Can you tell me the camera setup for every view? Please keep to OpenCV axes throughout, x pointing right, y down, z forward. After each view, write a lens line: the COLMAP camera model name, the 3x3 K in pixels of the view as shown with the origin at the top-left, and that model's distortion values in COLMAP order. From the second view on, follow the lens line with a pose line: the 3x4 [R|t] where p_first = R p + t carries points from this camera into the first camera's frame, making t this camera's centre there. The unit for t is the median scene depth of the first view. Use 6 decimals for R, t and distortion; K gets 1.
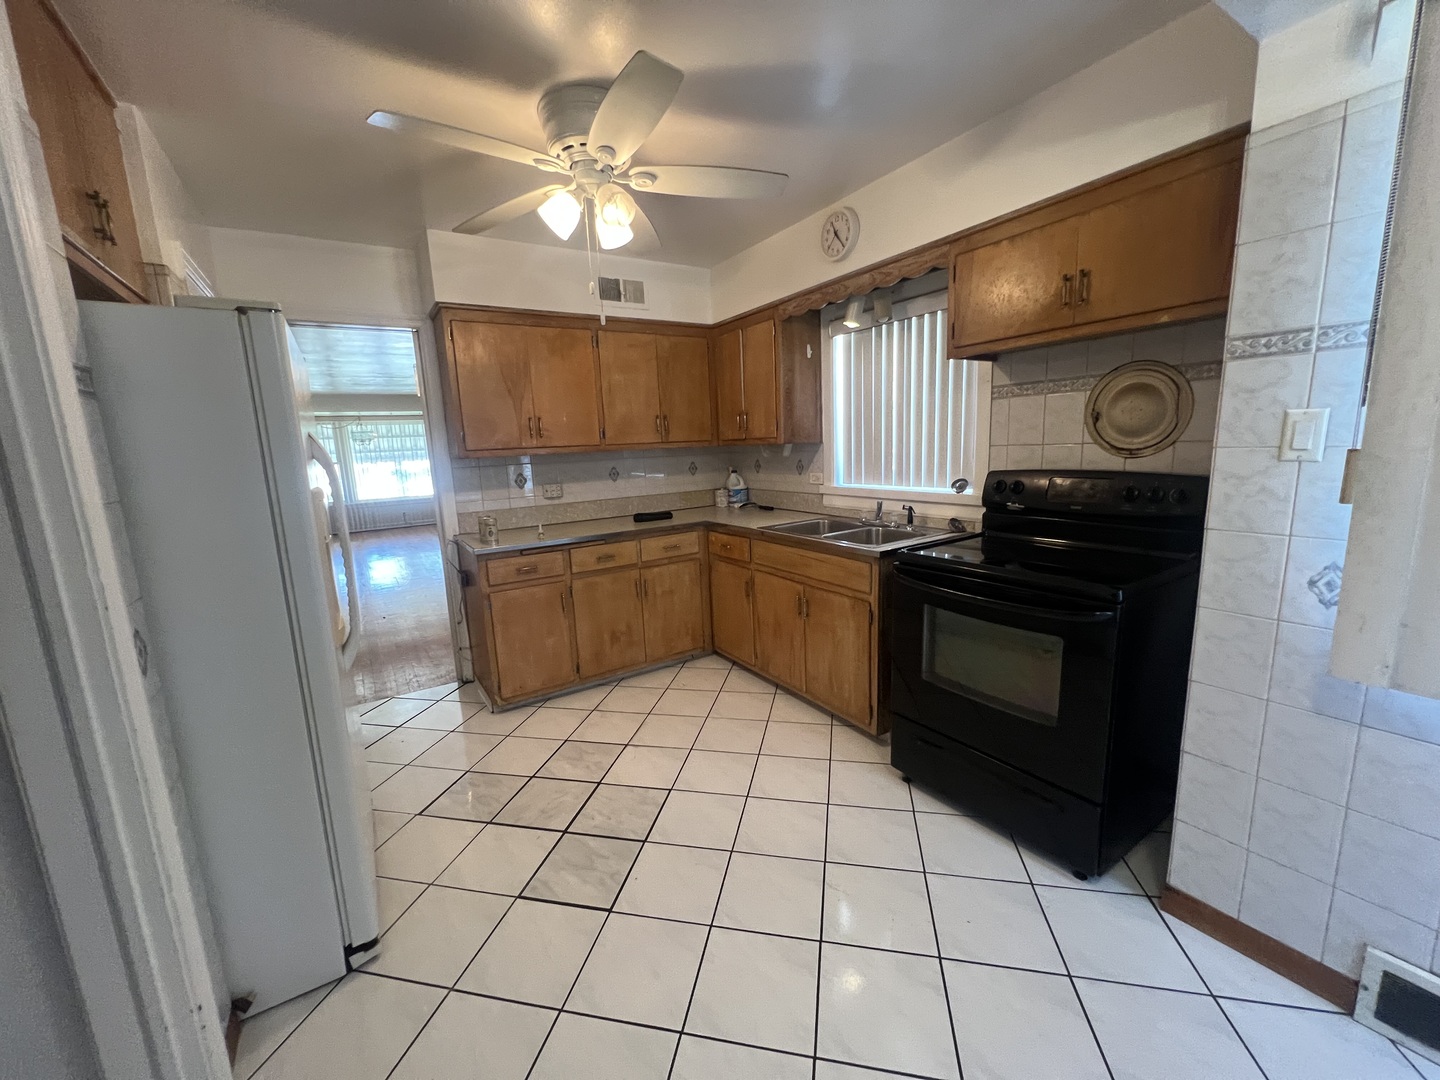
lens RADIAL K [[578.3, 0, 719.5], [0, 578.3, 543.2], [0, 0, 1]] dist [0.000002, 0.000494]
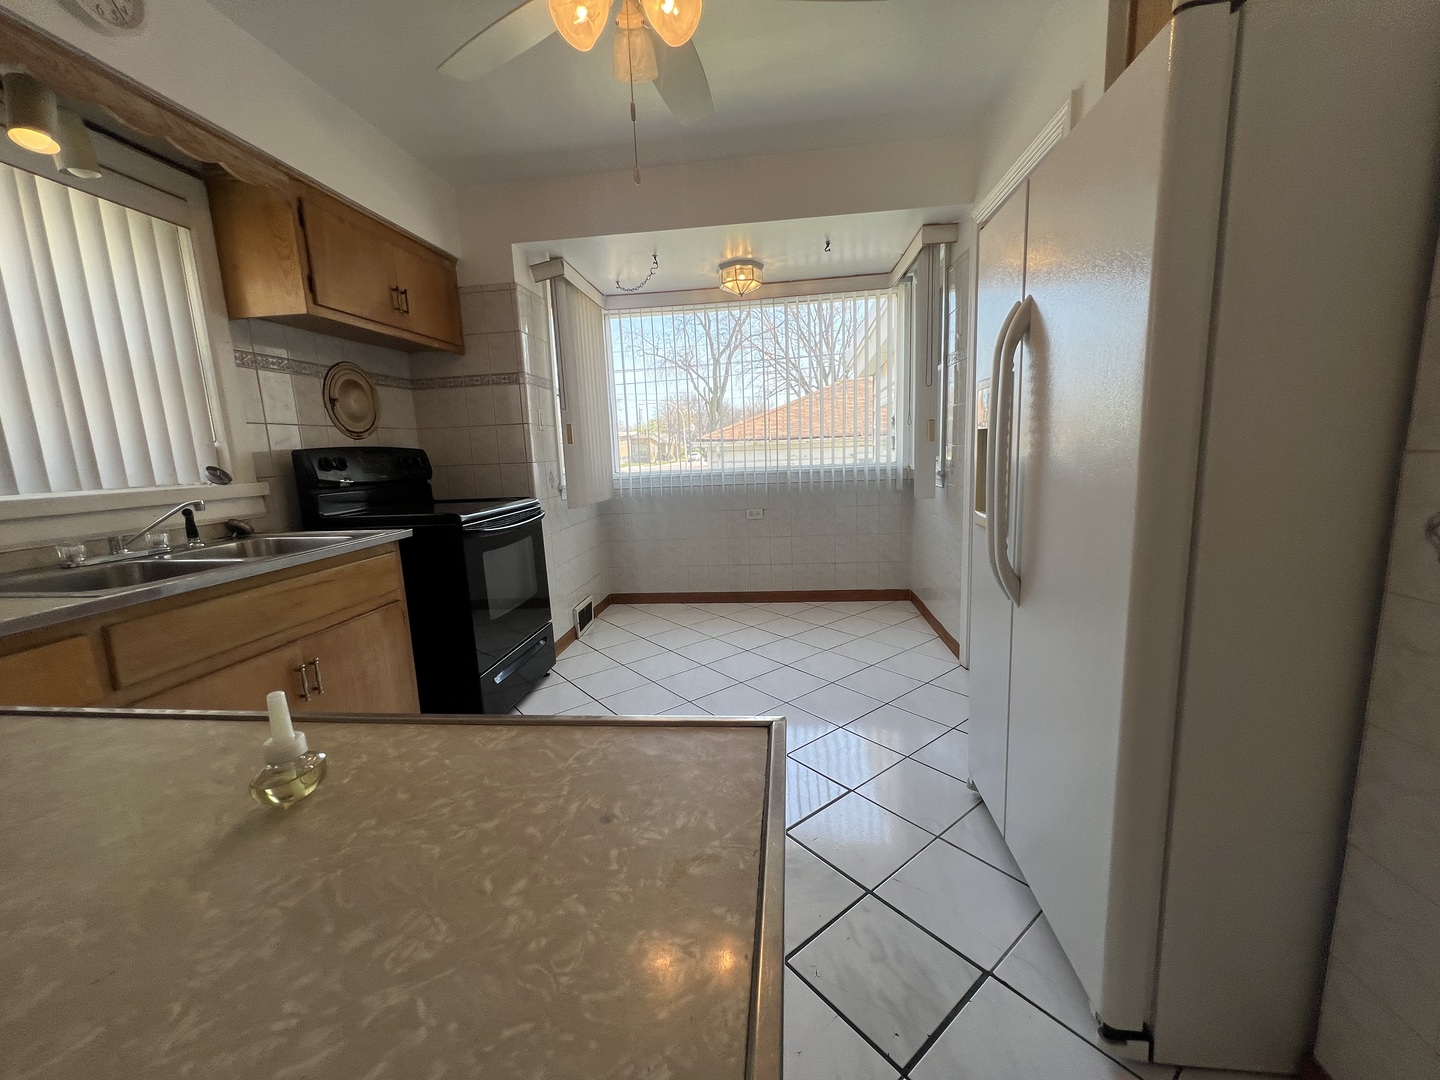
lens RADIAL K [[578.3, 0, 719.5], [0, 578.3, 543.2], [0, 0, 1]] dist [0.000002, 0.000494]
pose [[-0.770320, -0.026516, 0.637105, -0.673364], [0.185989, 0.946347, 0.264265, -0.115152], [-0.609930, 0.322064, -0.724058, 1.447031]]
